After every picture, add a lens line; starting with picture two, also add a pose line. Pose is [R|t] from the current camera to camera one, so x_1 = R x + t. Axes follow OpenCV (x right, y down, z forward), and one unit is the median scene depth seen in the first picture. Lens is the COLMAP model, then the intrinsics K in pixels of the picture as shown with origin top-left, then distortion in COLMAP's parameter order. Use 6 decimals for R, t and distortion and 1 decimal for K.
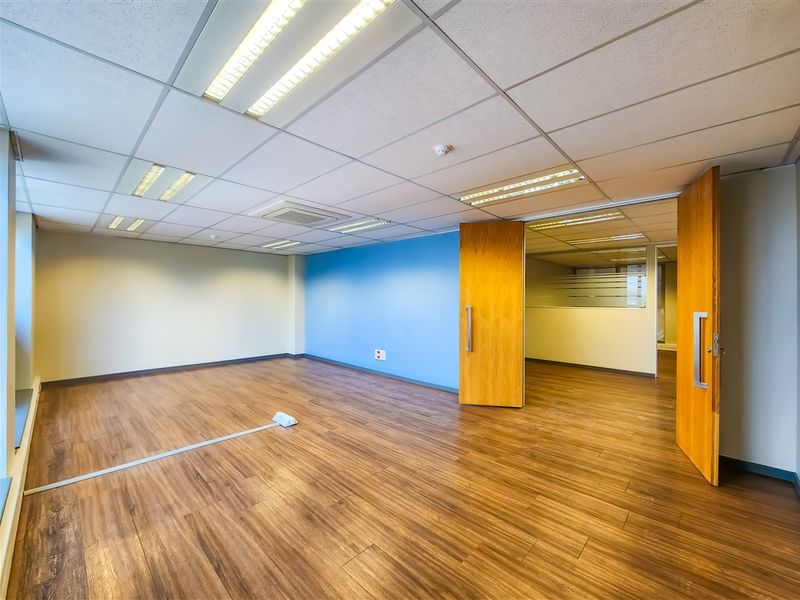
lens RADIAL K [[327.5, 0, 400.4], [0, 327.5, 298.1], [0, 0, 1]] dist [-0.003580, -0.001178]
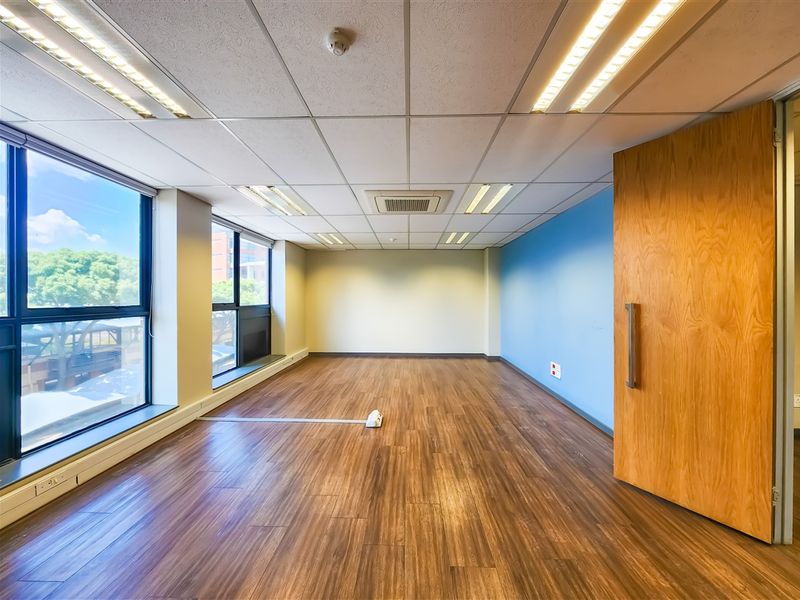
lens RADIAL K [[327.5, 0, 403.7], [0, 327.5, 295.8], [0, 0, 1]] dist [-0.003580, -0.001178]
pose [[0.670948, -0.008504, -0.741456, 0.363450], [0.004127, 0.999962, -0.007735, 0.016230], [0.741493, 0.002129, 0.670957, 0.369275]]
